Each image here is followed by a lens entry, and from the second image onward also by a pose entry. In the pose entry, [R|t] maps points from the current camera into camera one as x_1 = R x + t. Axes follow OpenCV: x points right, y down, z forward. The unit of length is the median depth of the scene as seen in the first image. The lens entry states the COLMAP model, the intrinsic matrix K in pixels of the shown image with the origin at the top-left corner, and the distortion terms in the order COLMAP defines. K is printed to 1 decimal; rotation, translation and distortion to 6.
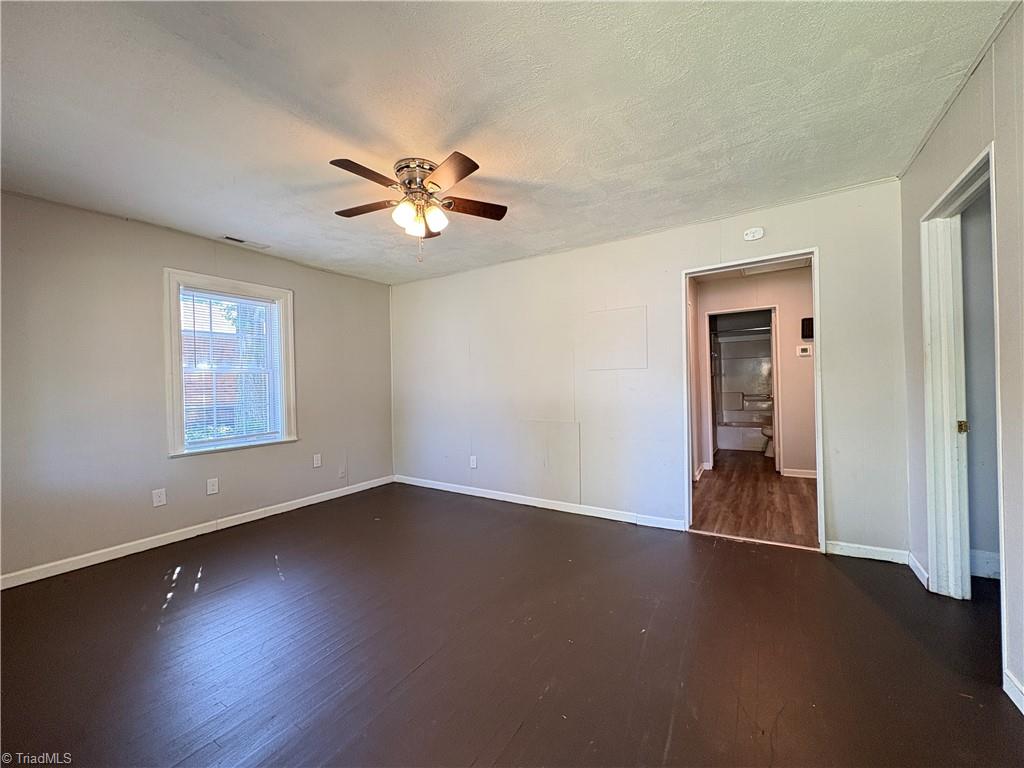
lens RADIAL K [[409.4, 0, 512.0], [0, 409.4, 384.0], [0, 0, 1]] dist [0.000905, 0.000052]
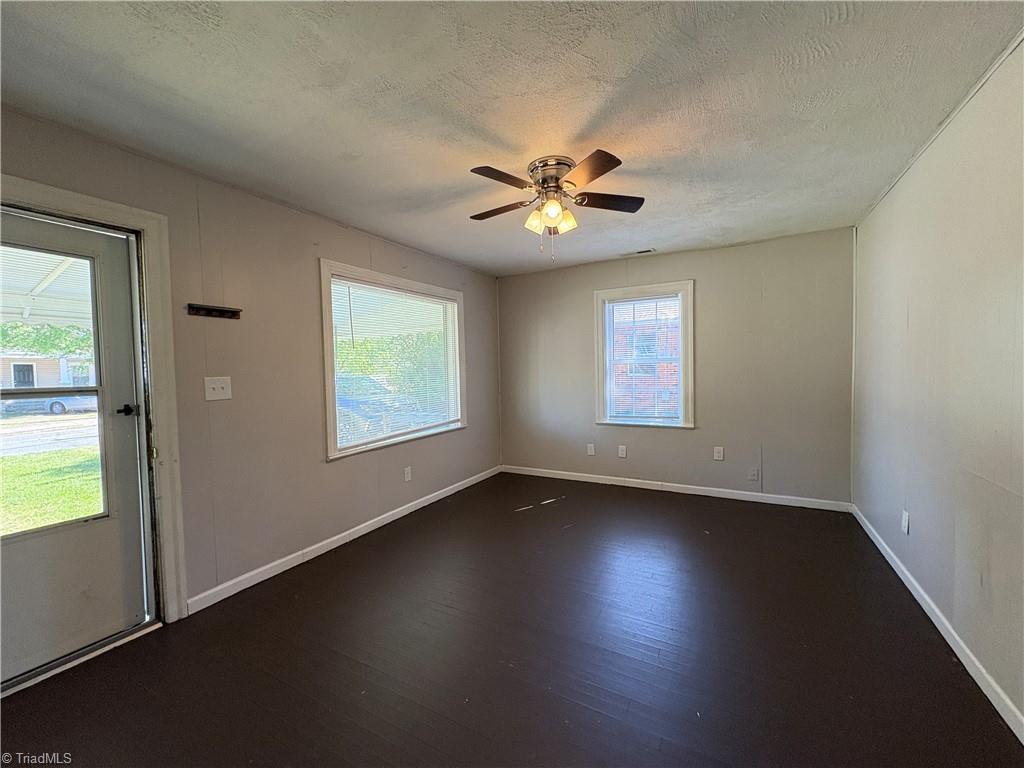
lens RADIAL K [[409.4, 0, 512.0], [0, 409.4, 384.0], [0, 0, 1]] dist [0.000905, 0.000052]
pose [[0.073023, 0.062085, -0.995396, 0.494147], [0.019172, 0.997789, 0.063641, -0.050117], [0.997146, -0.023731, 0.071671, 0.531251]]
